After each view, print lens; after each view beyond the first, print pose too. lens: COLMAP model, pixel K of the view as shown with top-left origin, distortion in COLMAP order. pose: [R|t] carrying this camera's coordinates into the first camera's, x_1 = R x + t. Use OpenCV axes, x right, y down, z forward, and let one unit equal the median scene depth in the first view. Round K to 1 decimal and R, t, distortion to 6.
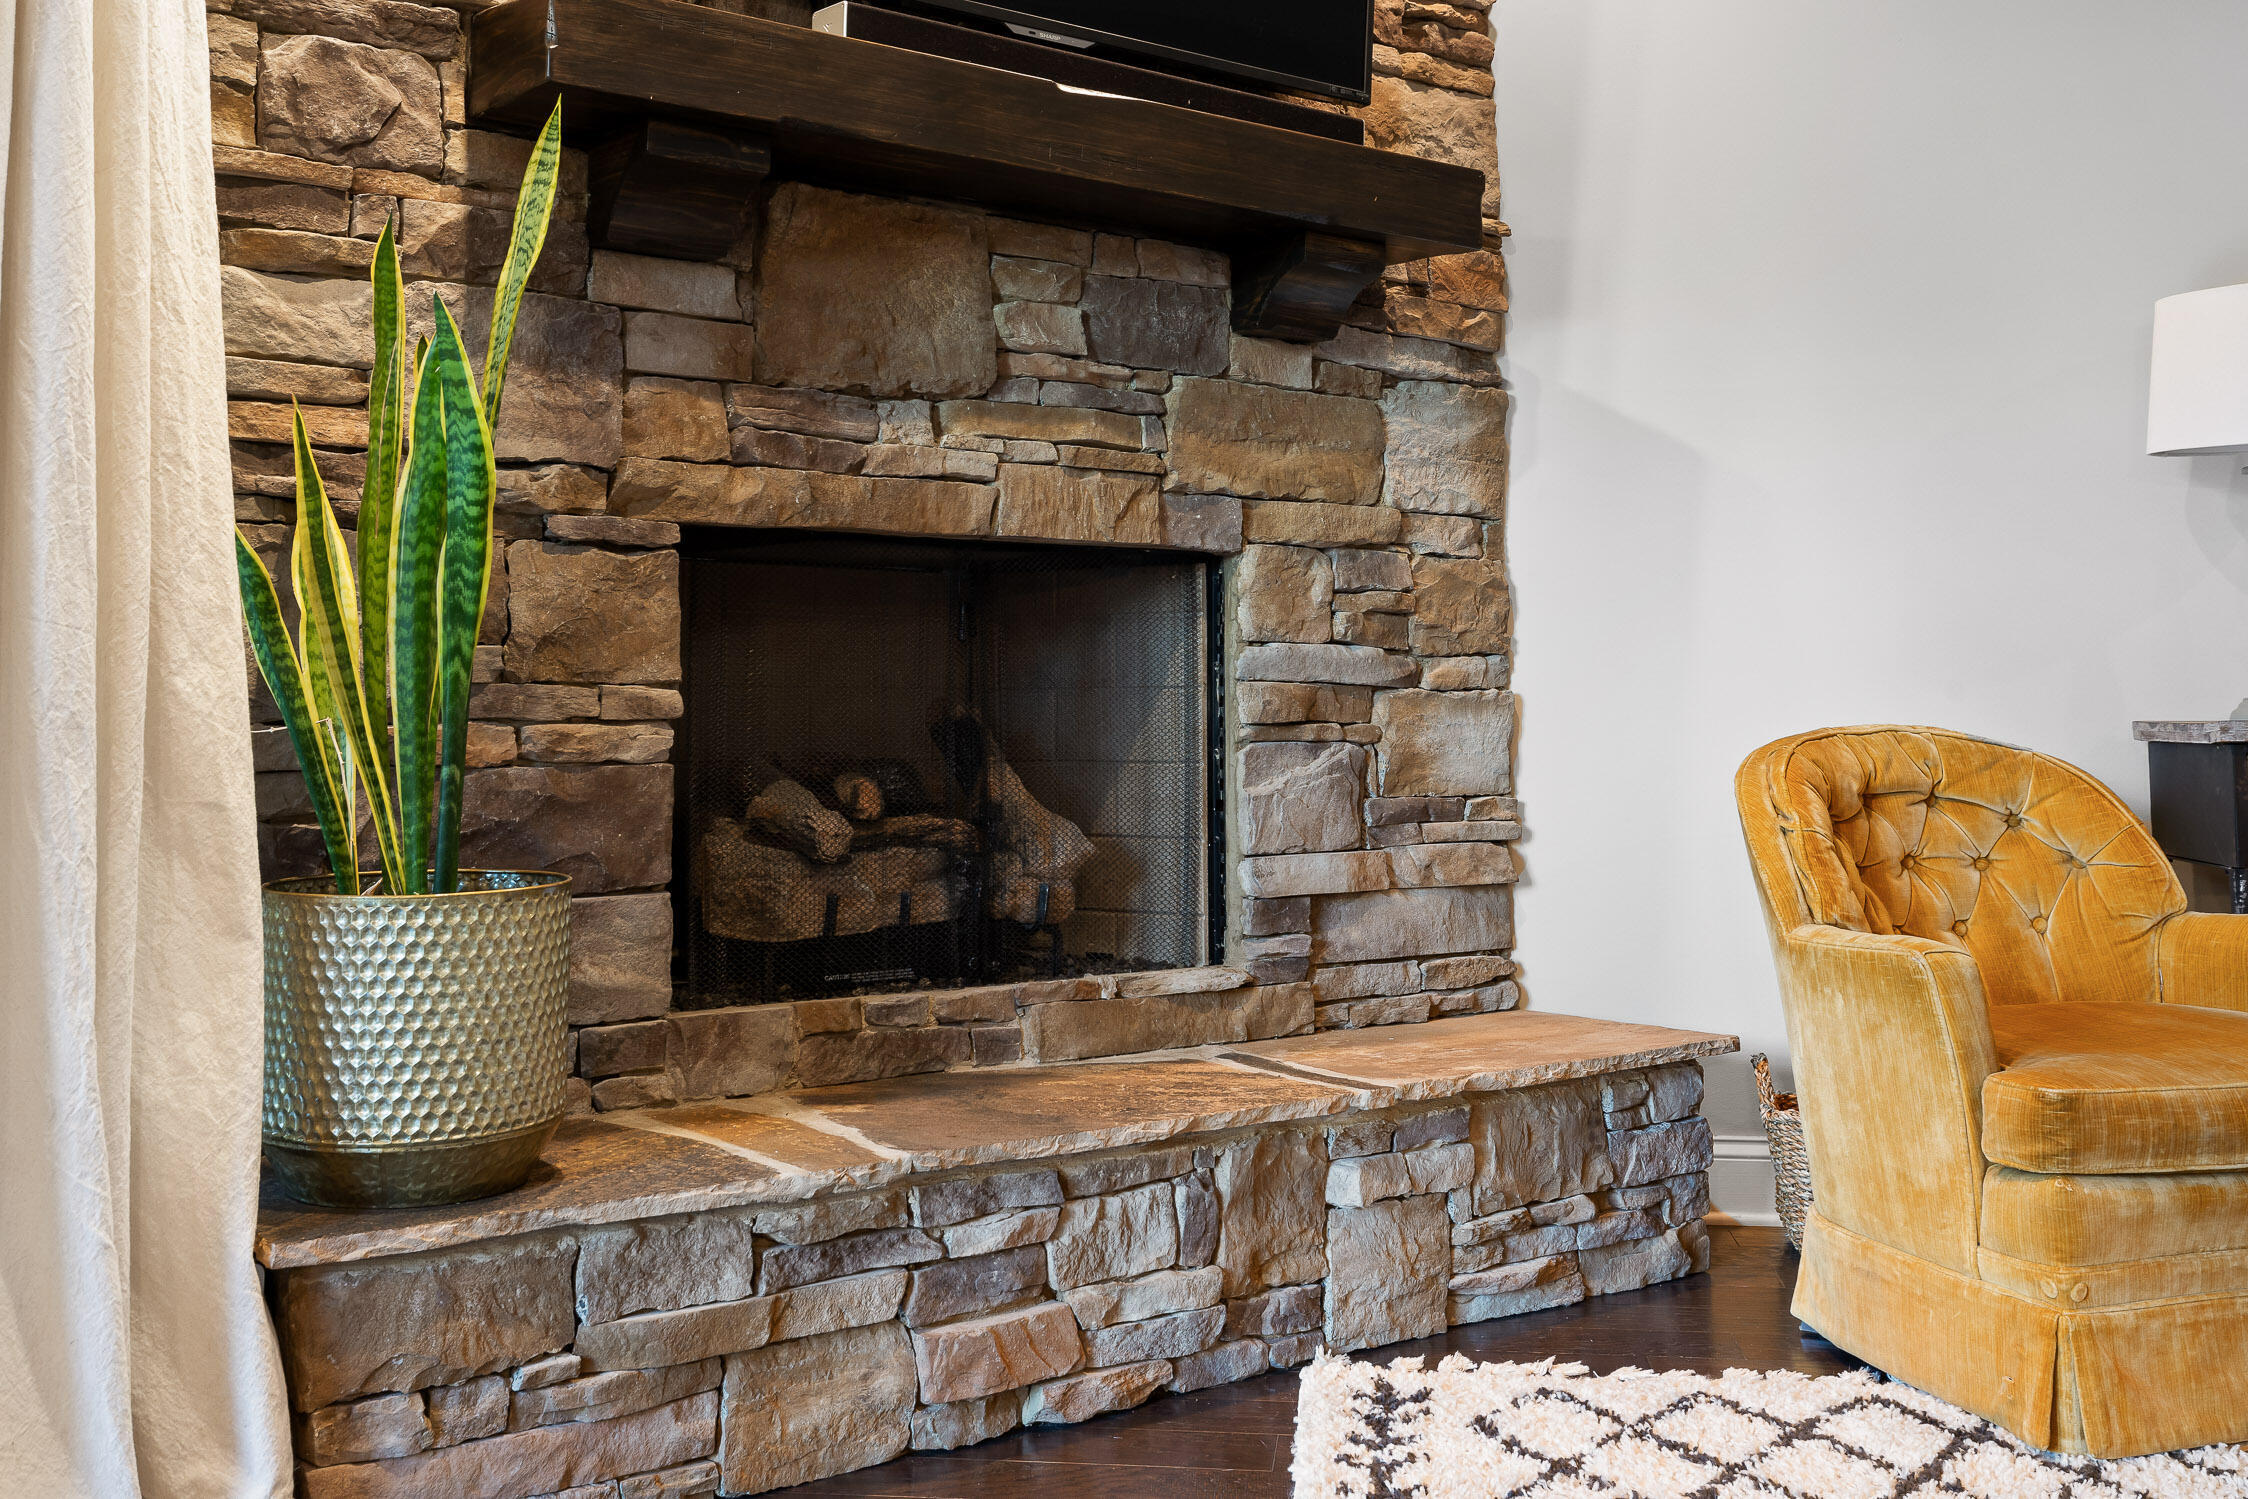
lens RADIAL K [[2204.9, 0, 1120.0], [0, 2204.9, 491.5], [0, 0, 1]] dist [0.009696, 0.000000]
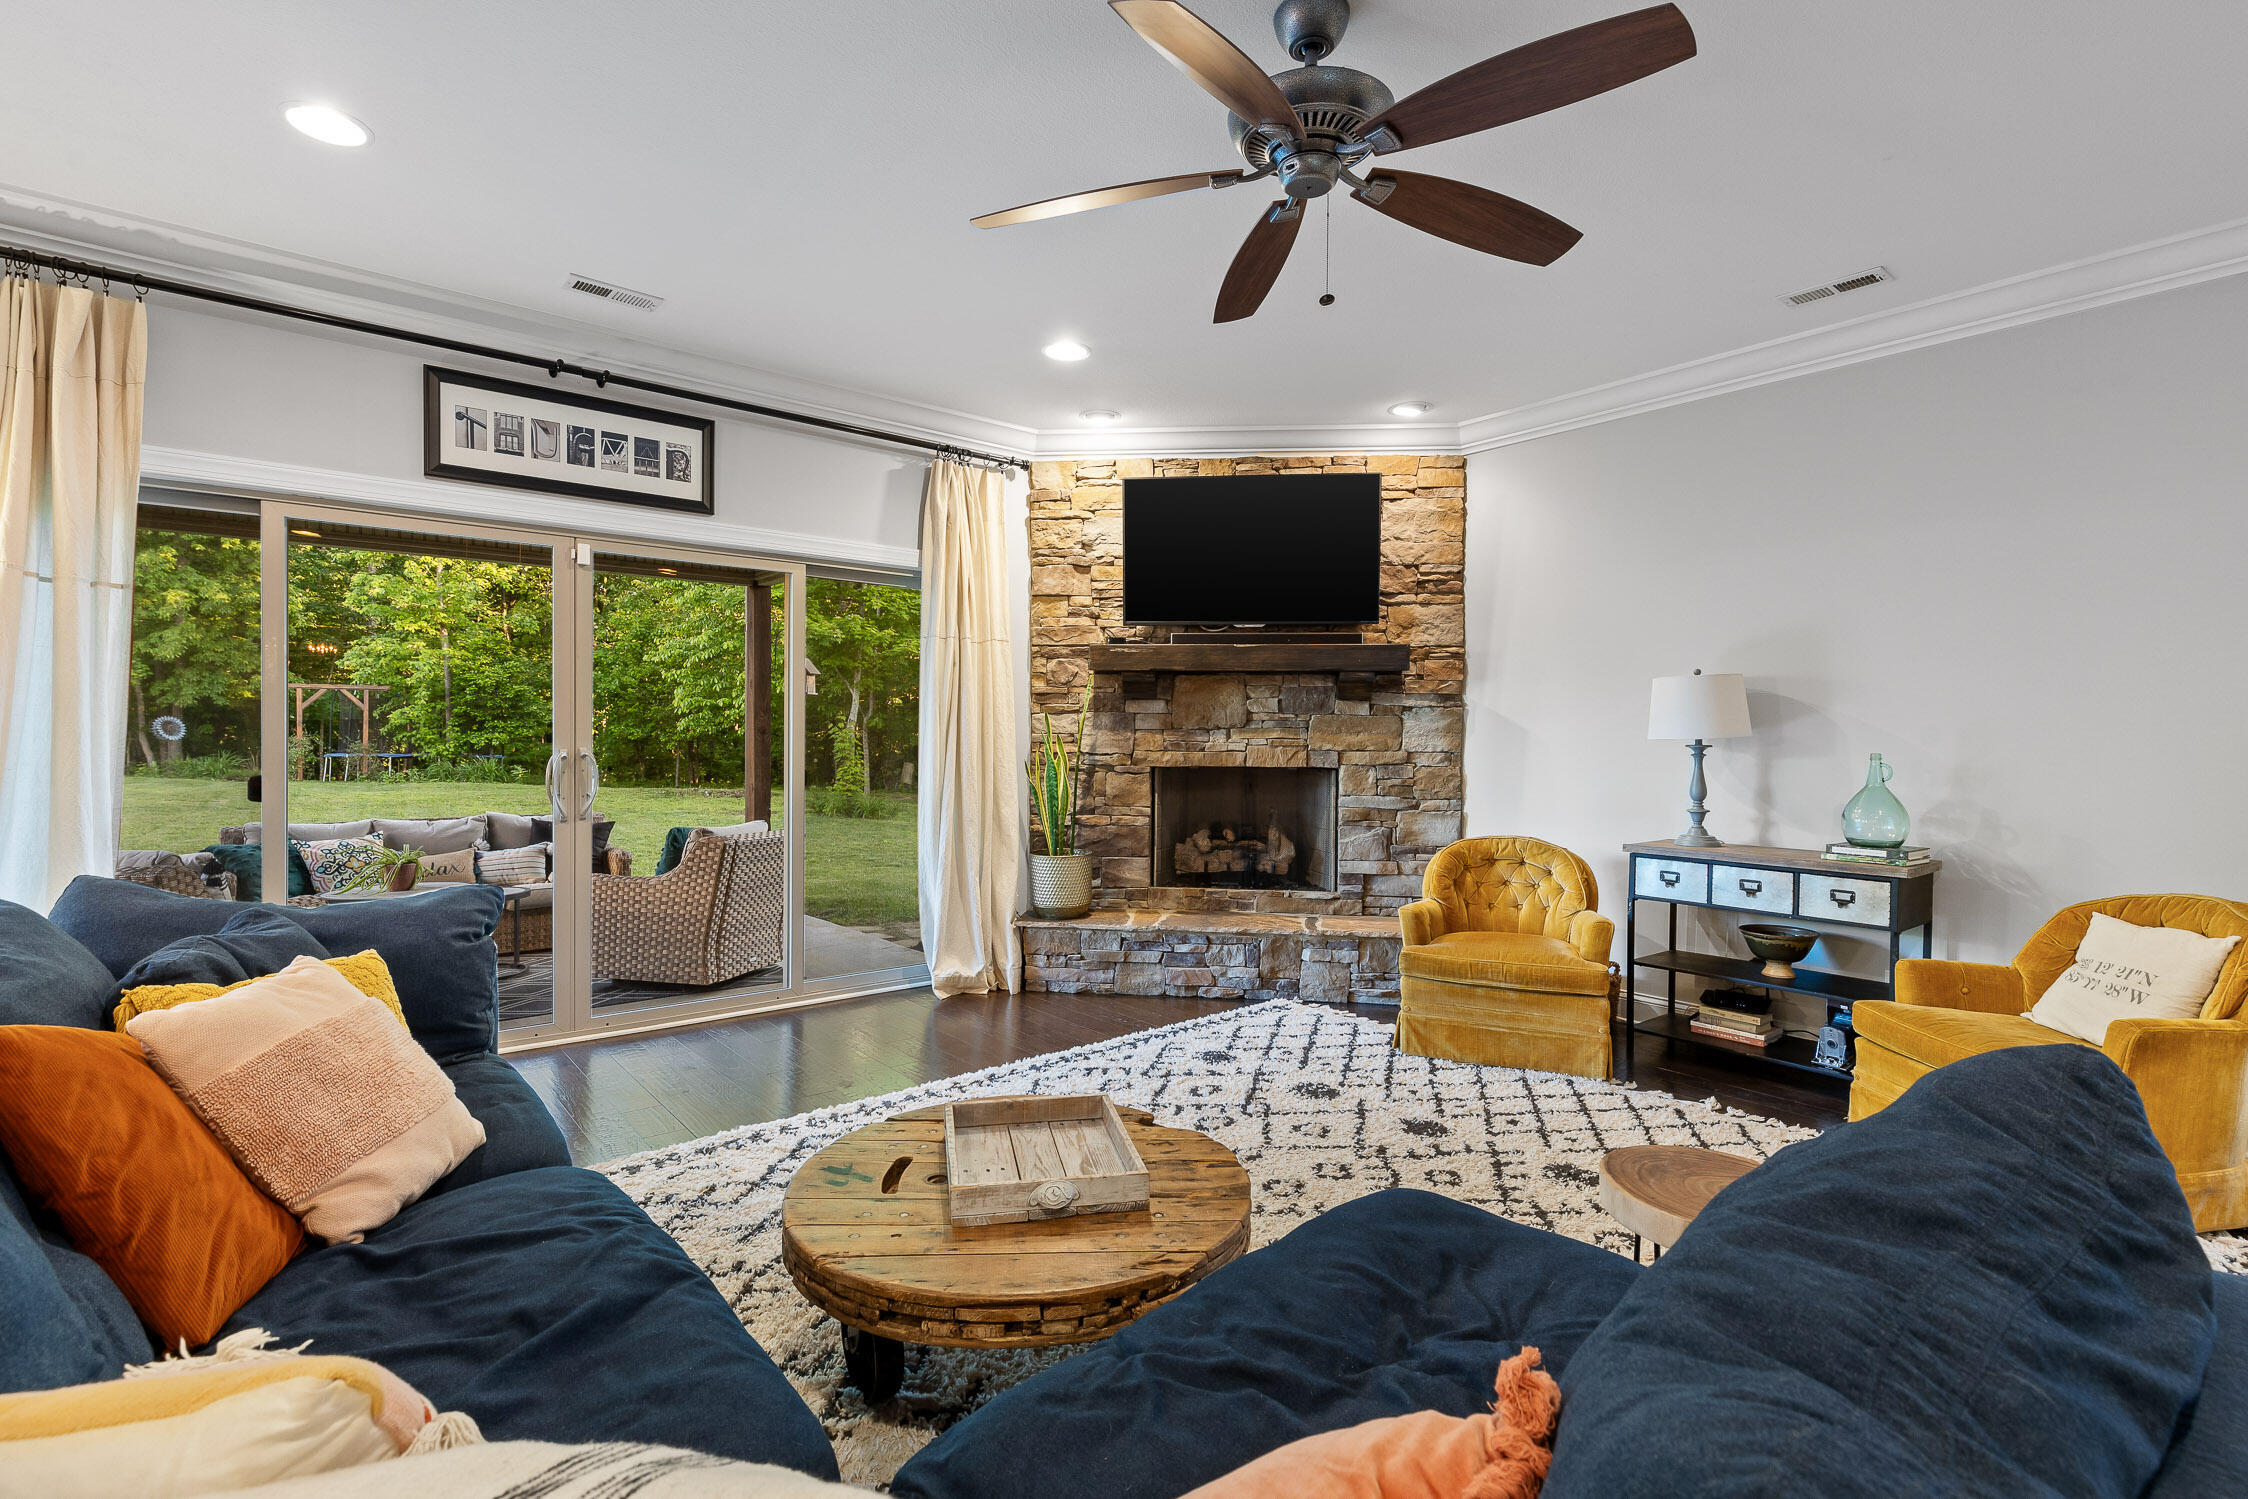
lens RADIAL K [[1030.3, 0, 1115.1], [0, 1030.3, 747.3], [0, 0, 1]] dist [0.003163, -0.001572]
pose [[0.725293, 0.016214, -0.688250, 0.935919], [0.060575, 0.994342, 0.087260, -0.168732], [0.685771, -0.104980, 0.720207, -0.344339]]
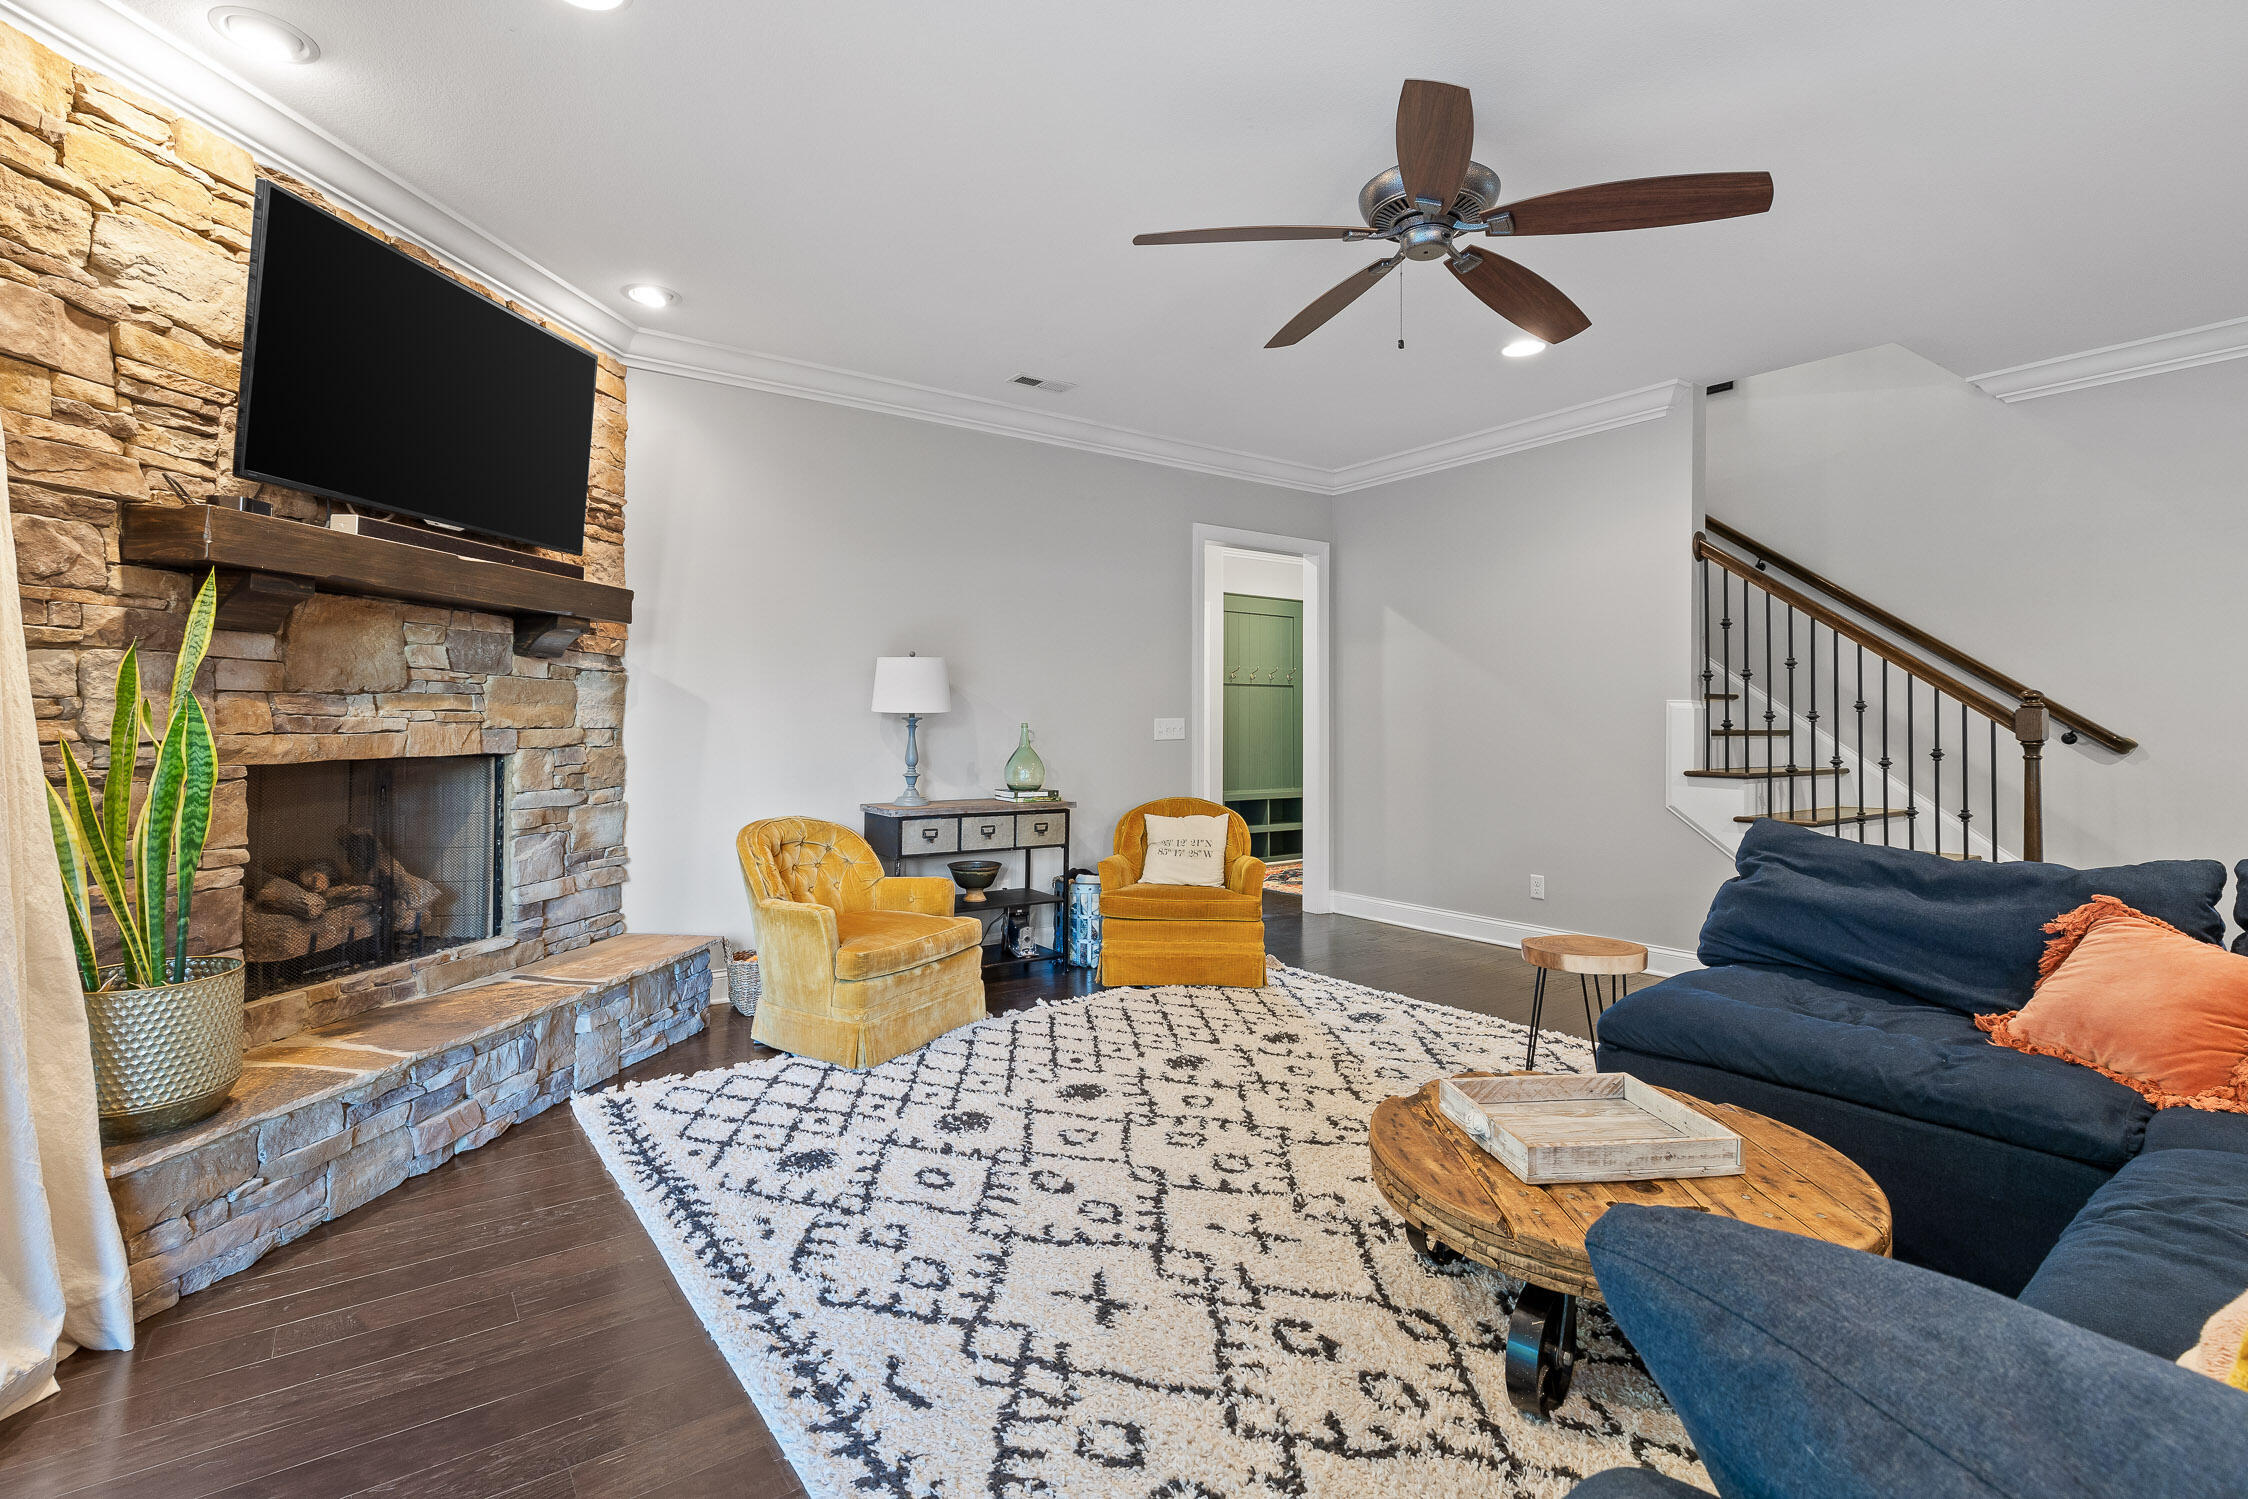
lens RADIAL K [[1030.3, 0, 1095.5], [0, 1030.3, 708.7], [0, 0, 1]] dist [0.003163, -0.001572]
pose [[0.739805, 0.015233, 0.672649, -0.234280], [-0.075088, 0.995368, 0.060044, -0.136126], [-0.668619, -0.094929, 0.737521, -0.180359]]
